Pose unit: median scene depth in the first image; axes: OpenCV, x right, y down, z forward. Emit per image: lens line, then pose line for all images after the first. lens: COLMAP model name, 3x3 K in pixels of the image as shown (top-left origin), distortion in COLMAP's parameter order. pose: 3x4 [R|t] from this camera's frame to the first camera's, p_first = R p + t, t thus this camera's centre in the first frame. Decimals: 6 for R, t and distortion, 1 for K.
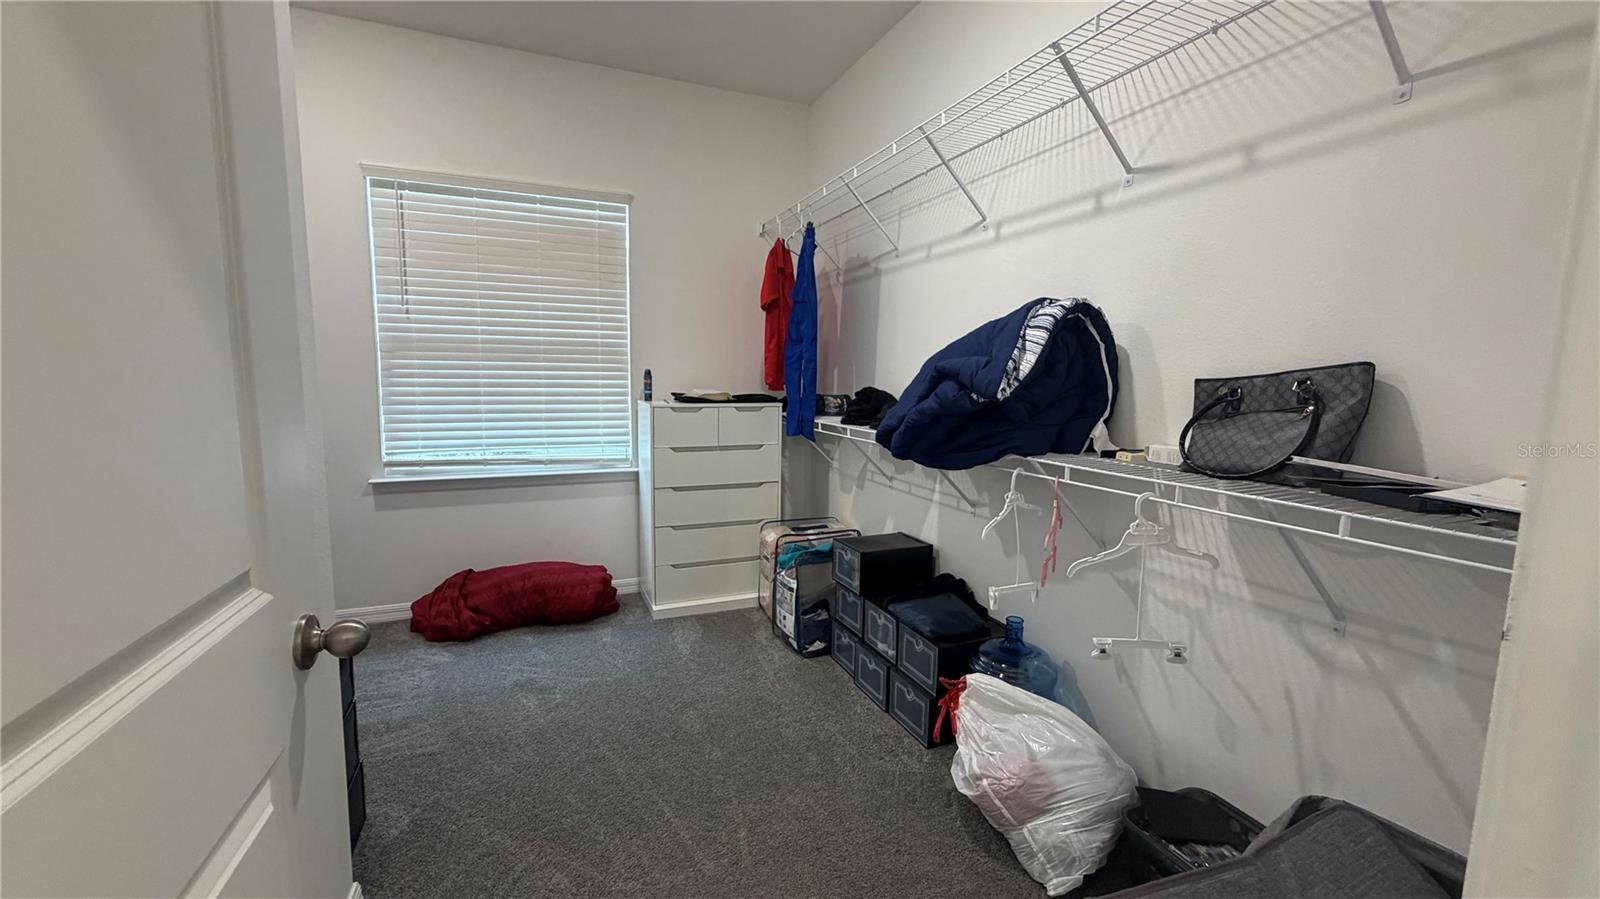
lens RADIAL K [[636.2, 0, 790.5], [0, 636.2, 451.9], [0, 0, 1]] dist [-0.001269, 0.000388]
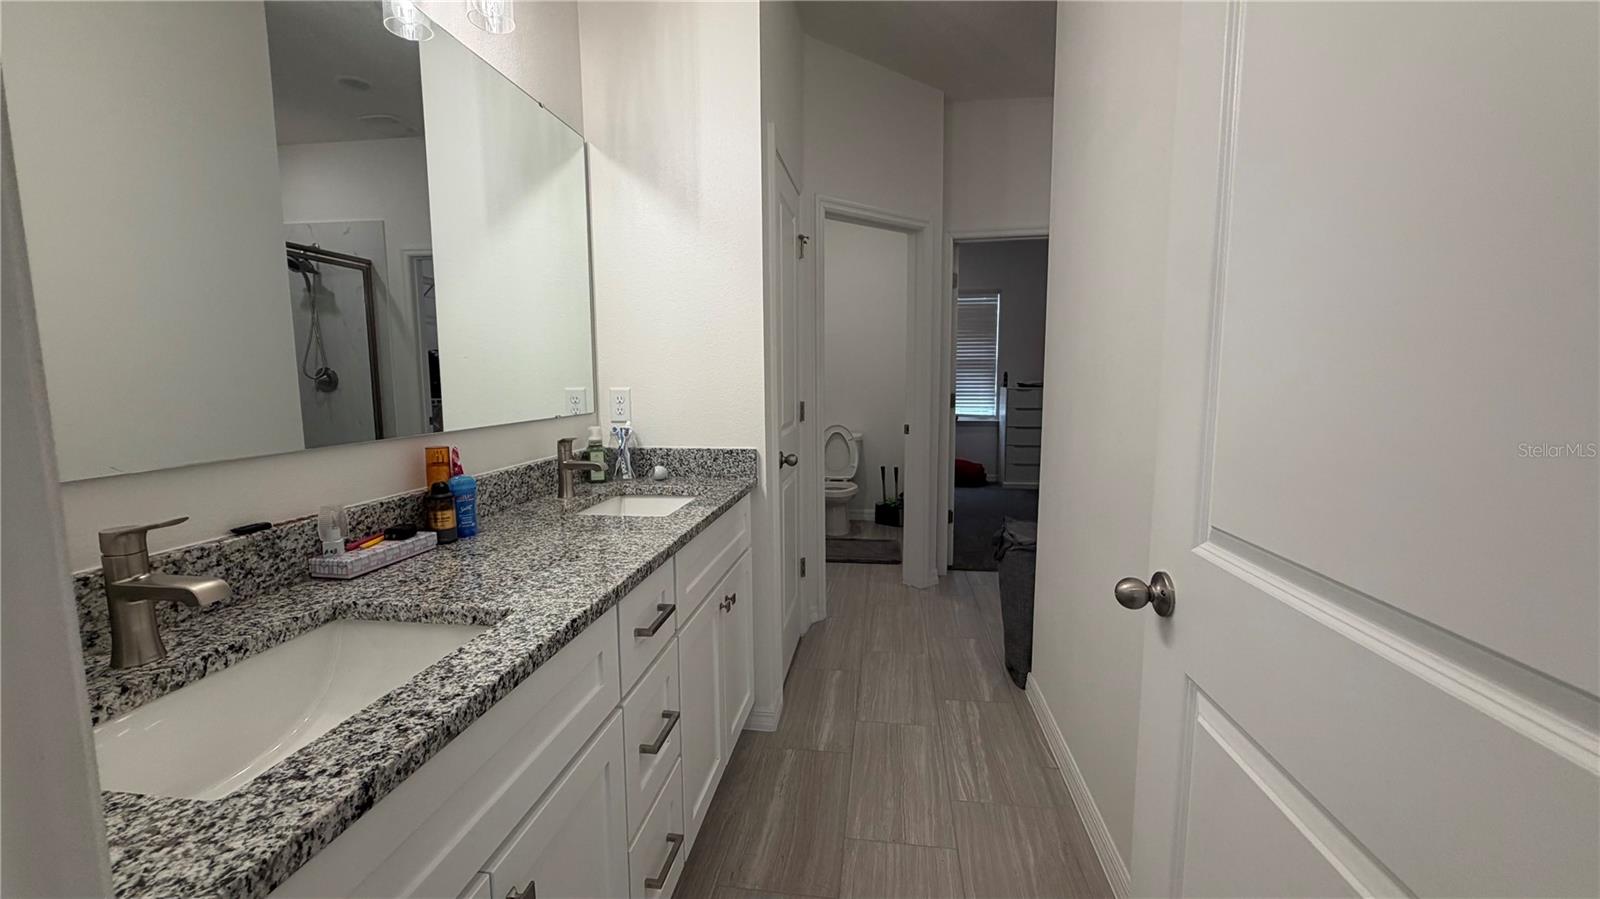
lens RADIAL K [[636.2, 0, 798.5], [0, 636.2, 455.4], [0, 0, 1]] dist [-0.001269, 0.000388]
pose [[0.865575, 0.038113, -0.499327, 0.258152], [-0.042218, 0.999104, 0.003076, 0.180235], [0.498997, 0.018418, 0.866408, -1.231594]]
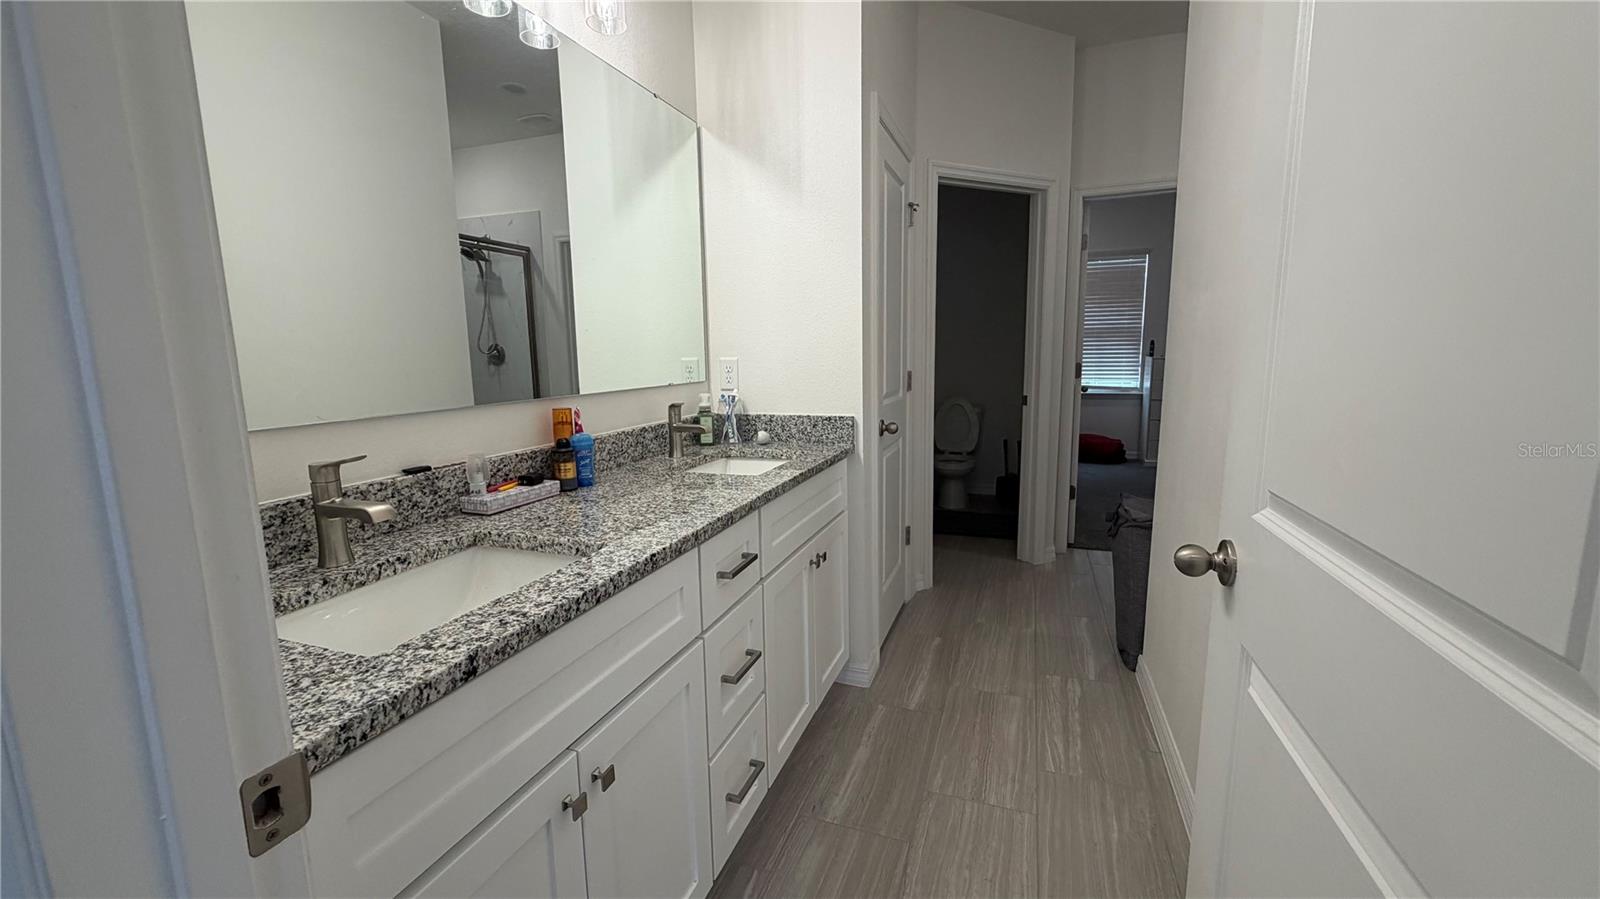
lens RADIAL K [[636.2, 0, 801.3], [0, 636.2, 456.0], [0, 0, 1]] dist [-0.001269, 0.000388]
pose [[0.745511, 0.077753, -0.661943, 0.305270], [-0.055190, 0.996963, 0.054948, 0.185946], [0.664205, -0.004432, 0.747537, -1.228714]]
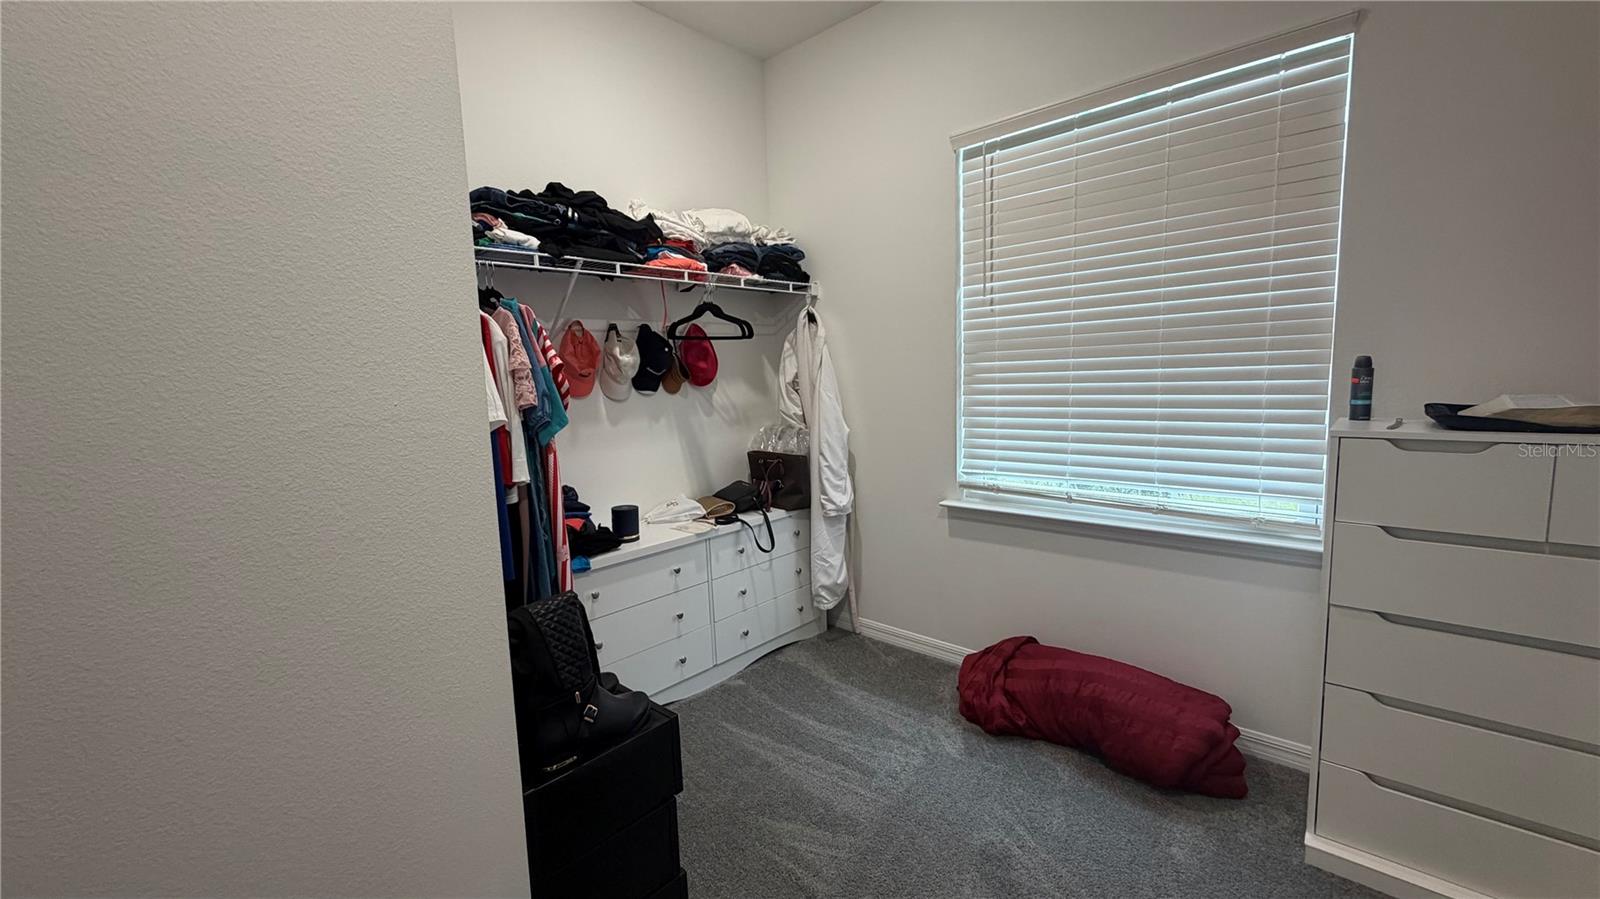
lens RADIAL K [[636.2, 0, 808.6], [0, 636.2, 446.0], [0, 0, 1]] dist [-0.001269, 0.000388]
pose [[0.417621, 0.079034, -0.905178, 0.052124], [-0.057300, 0.996518, 0.060573, -0.072733], [0.906813, 0.026570, 0.420695, 0.444671]]
